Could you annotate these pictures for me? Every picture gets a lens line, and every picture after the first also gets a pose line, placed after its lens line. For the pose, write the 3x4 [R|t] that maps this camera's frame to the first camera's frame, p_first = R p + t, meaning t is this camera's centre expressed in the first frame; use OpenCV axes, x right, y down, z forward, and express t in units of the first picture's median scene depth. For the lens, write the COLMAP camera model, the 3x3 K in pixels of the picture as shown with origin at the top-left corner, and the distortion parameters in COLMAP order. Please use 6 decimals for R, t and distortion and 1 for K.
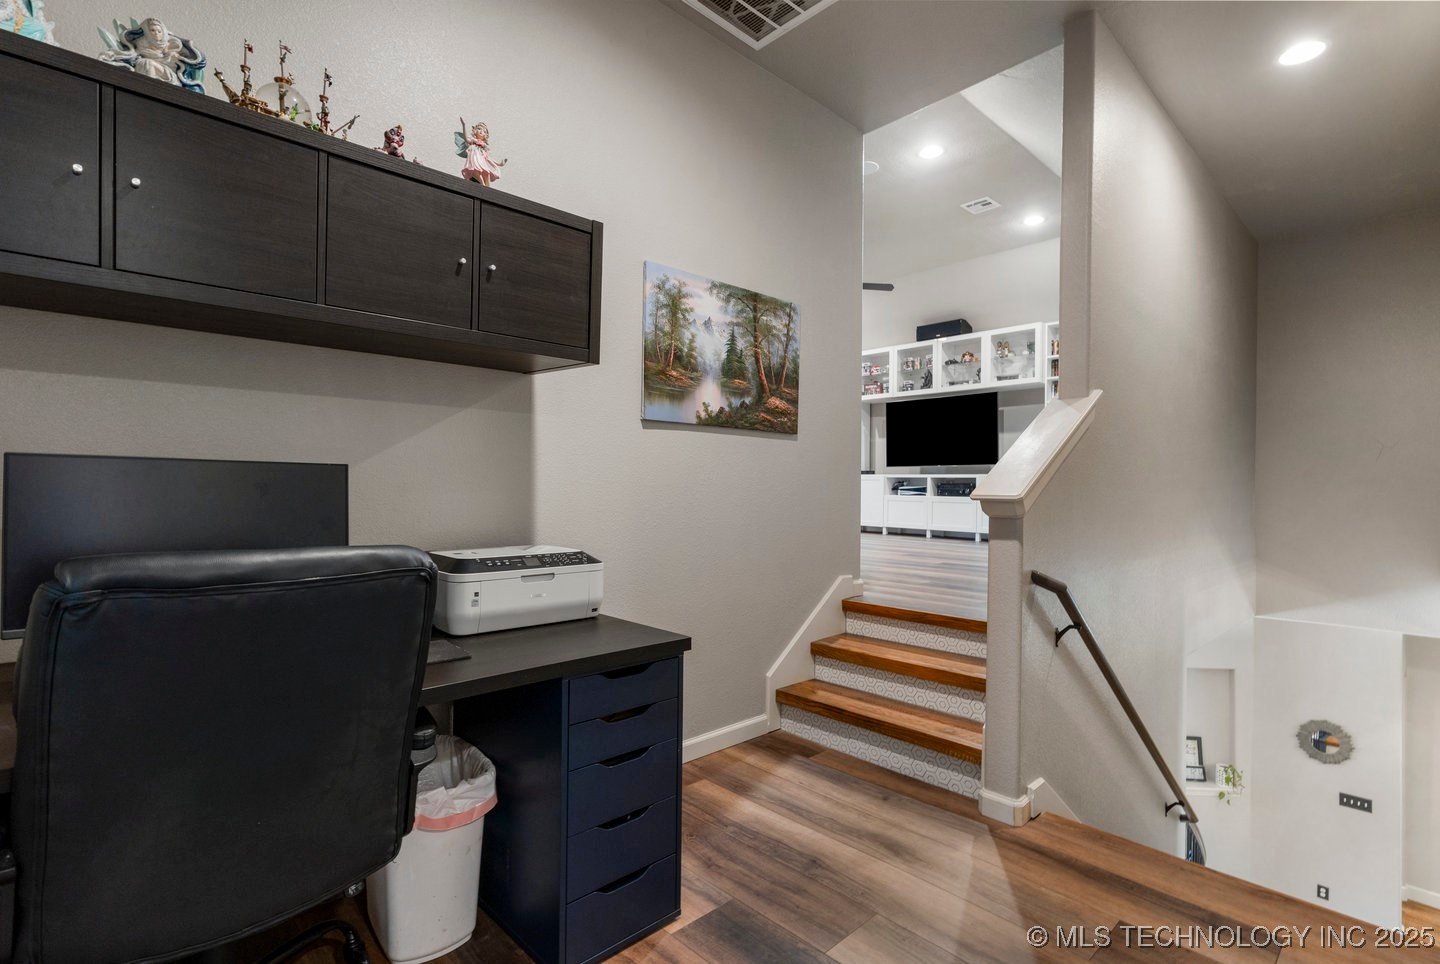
lens RADIAL K [[692.8, 0, 719.8], [0, 692.8, 484.3], [0, 0, 1]] dist [-0.000086, -0.000089]
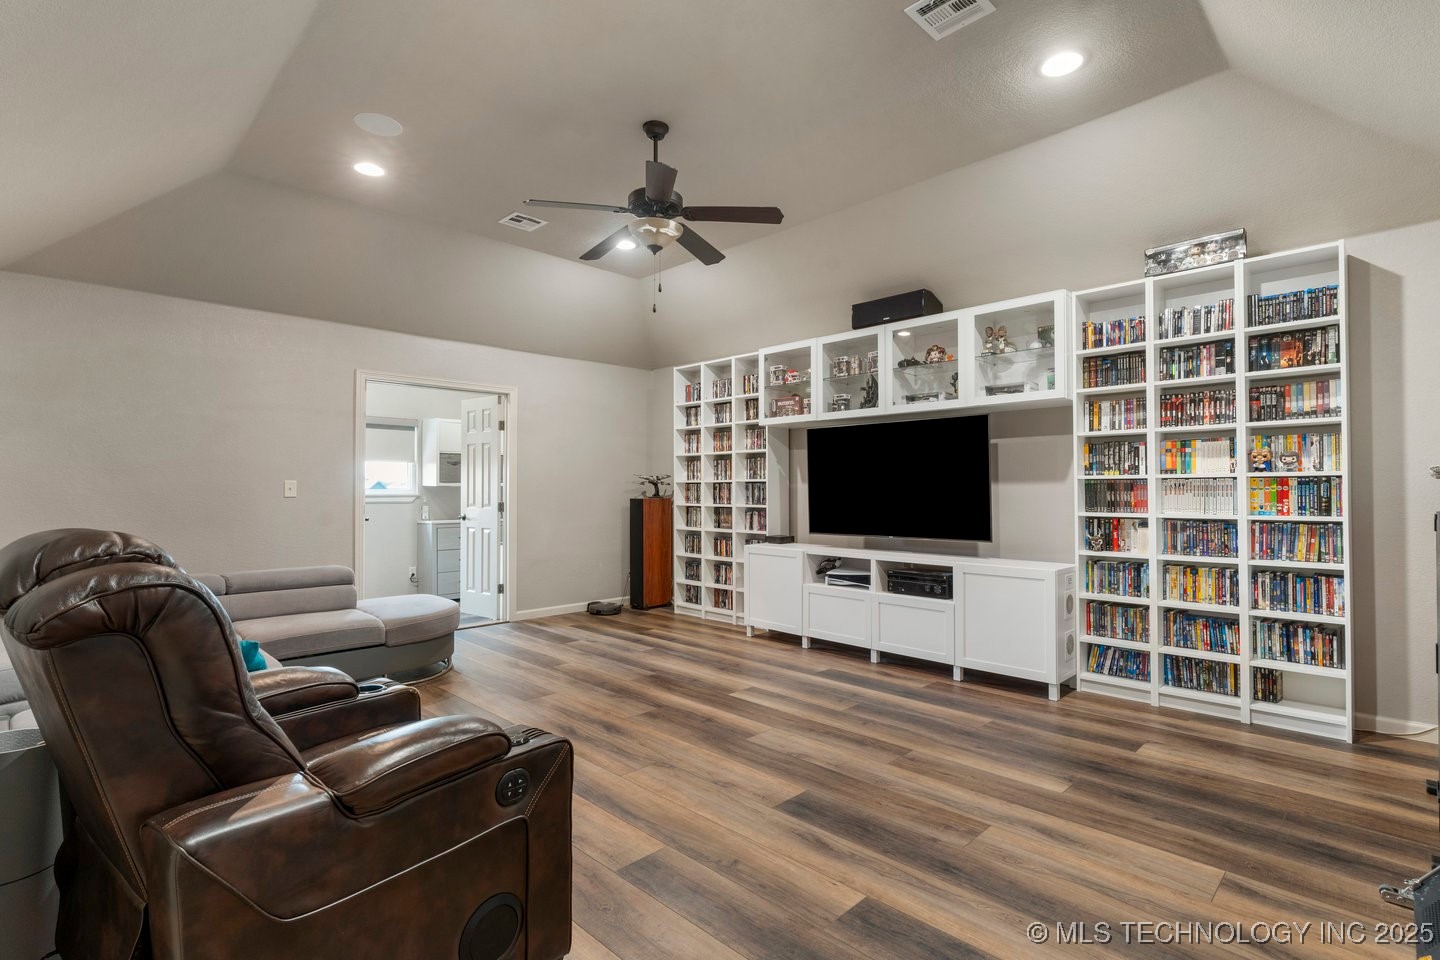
lens RADIAL K [[692.8, 0, 720.5], [0, 692.8, 475.8], [0, 0, 1]] dist [-0.000086, -0.000089]
pose [[0.999600, -0.012609, 0.025306, 0.155422], [0.012928, 0.999838, -0.012498, -0.073854], [-0.025145, 0.012820, 0.999602, 0.408585]]
